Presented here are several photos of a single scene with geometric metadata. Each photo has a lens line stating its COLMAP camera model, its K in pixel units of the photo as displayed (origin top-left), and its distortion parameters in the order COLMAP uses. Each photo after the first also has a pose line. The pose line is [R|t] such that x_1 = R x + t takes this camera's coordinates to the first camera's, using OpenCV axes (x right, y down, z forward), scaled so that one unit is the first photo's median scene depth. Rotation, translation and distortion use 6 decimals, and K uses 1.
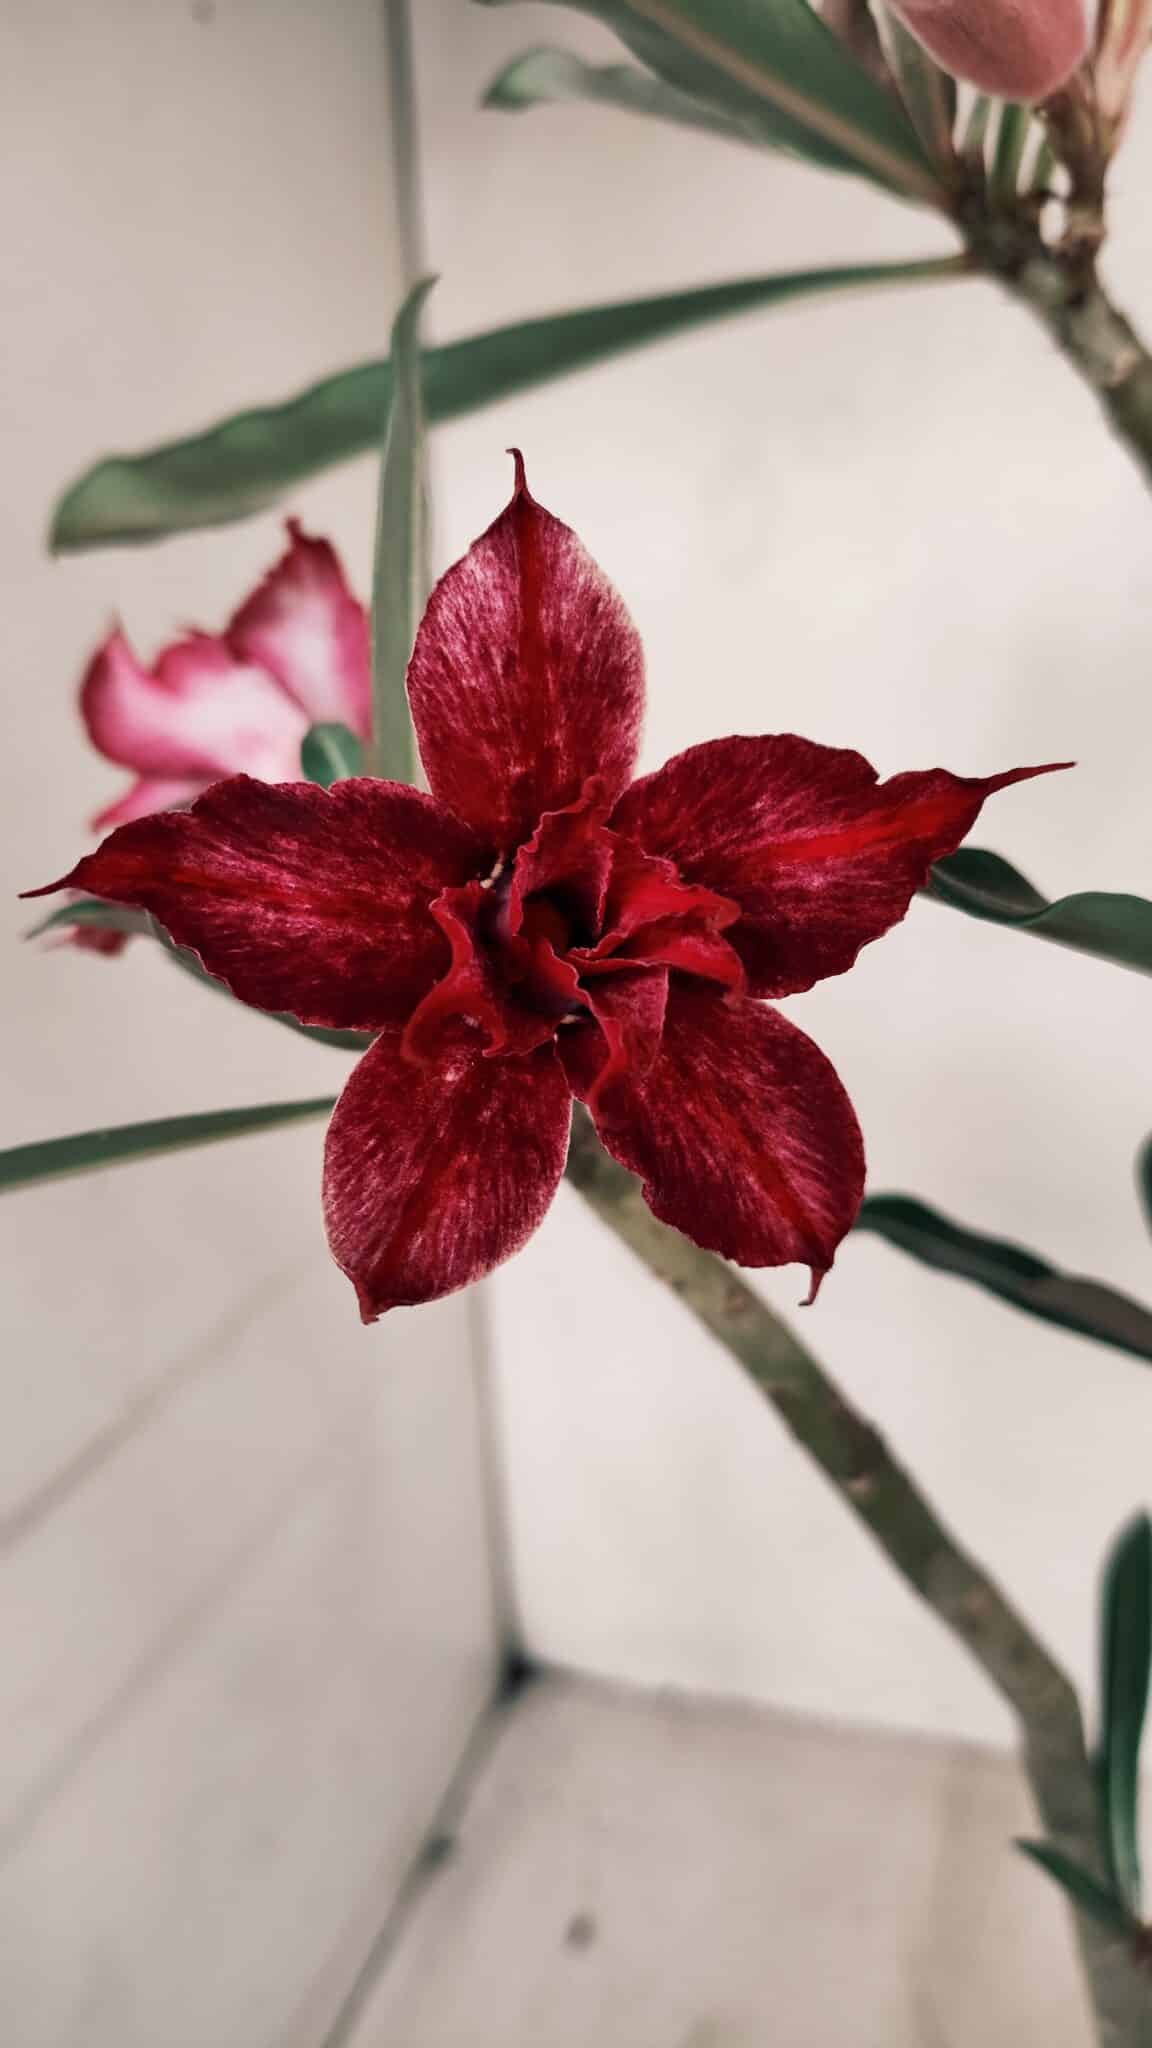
lens RADIAL K [[1635.8, 0, 576.0], [0, 1635.8, 1024.0], [0, 0, 1]] dist [0.006409, -0.143832]
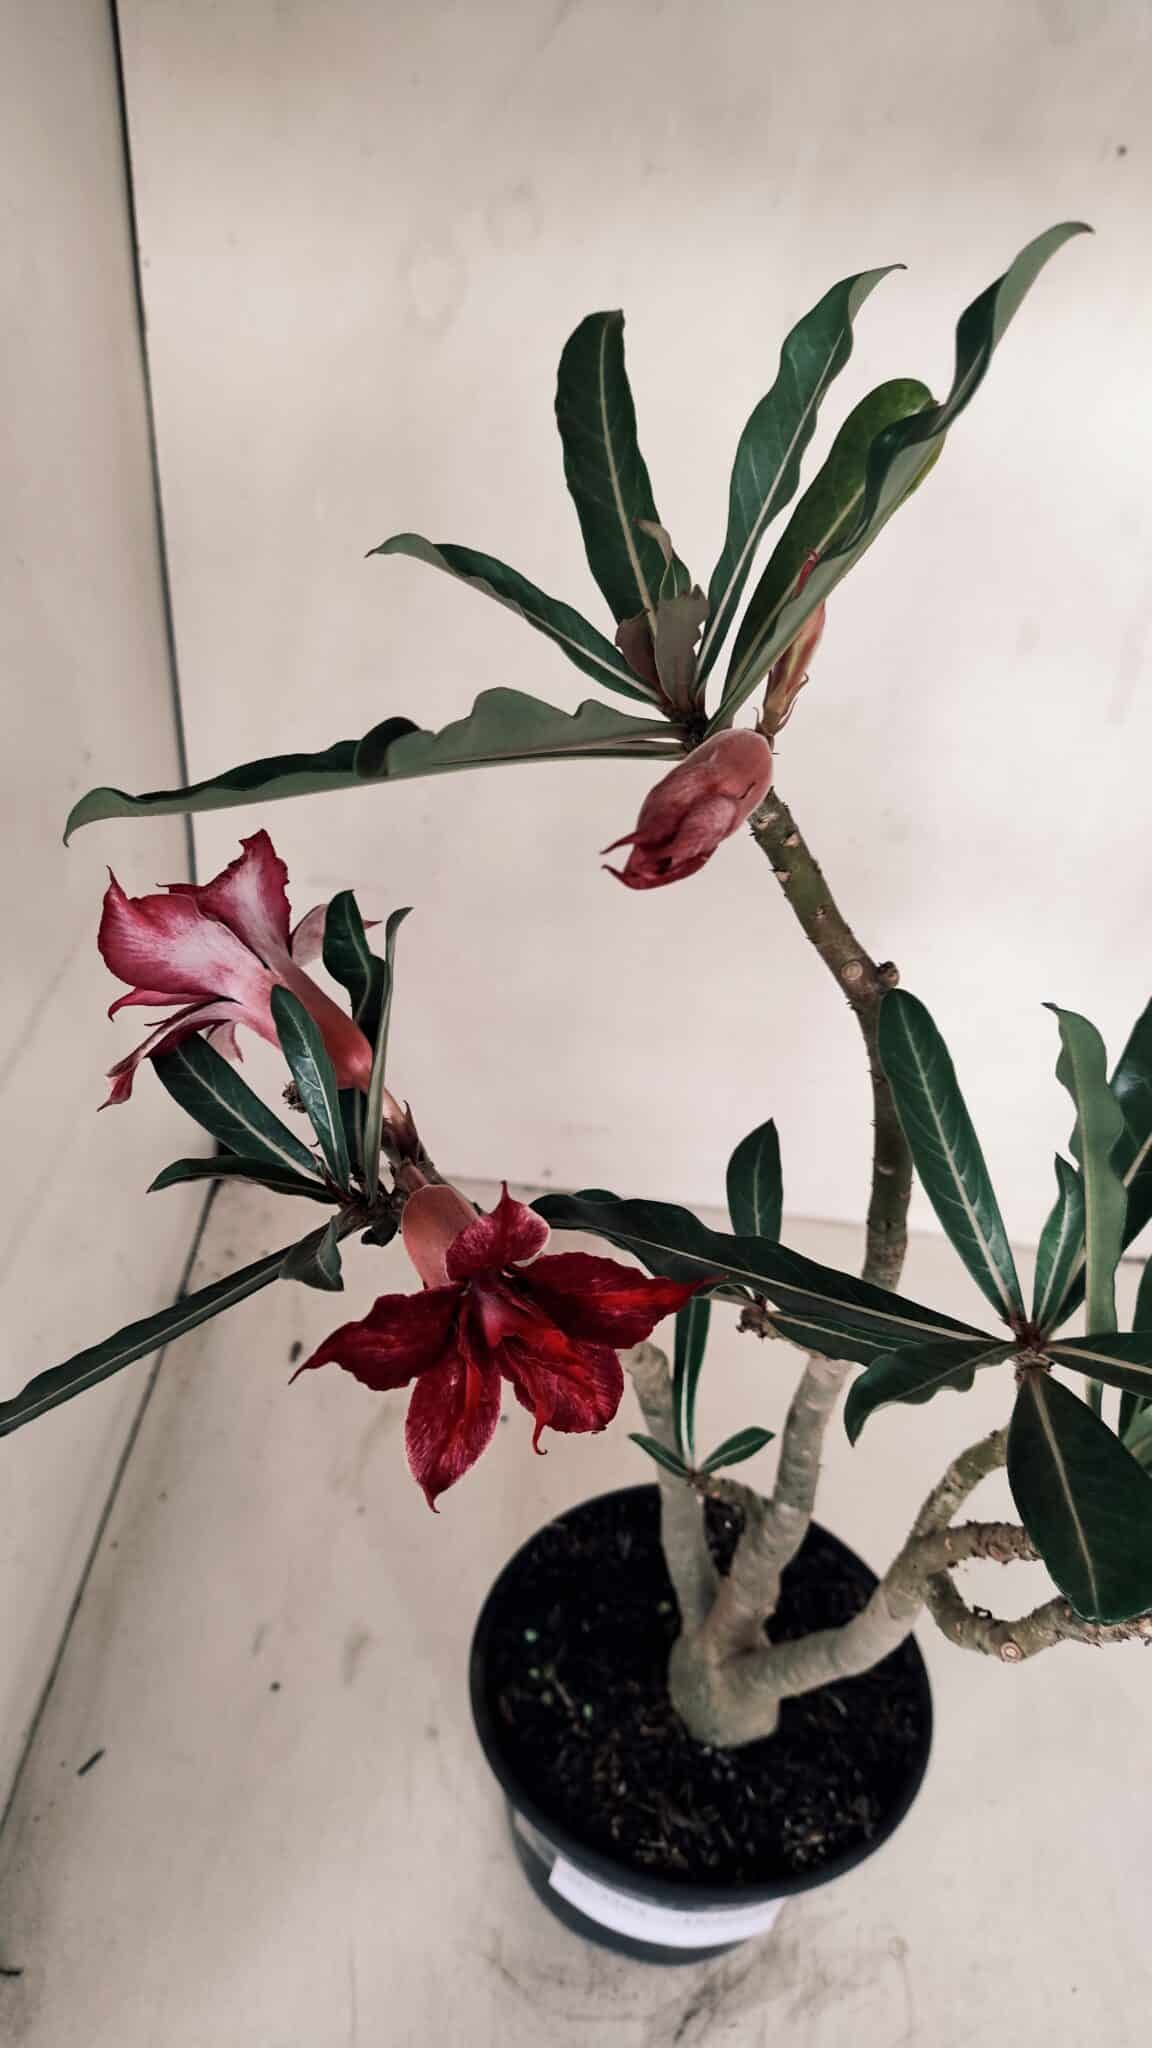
lens RADIAL K [[1543.0, 0, 576.0], [0, 1543.0, 1024.0], [0, 0, 1]] dist [0.063042, -0.118058]
pose [[0.966889, -0.049231, 0.250404, -0.439254], [-0.057205, 0.914436, 0.400669, -1.336765], [-0.248704, -0.401726, 0.881341, -0.757265]]
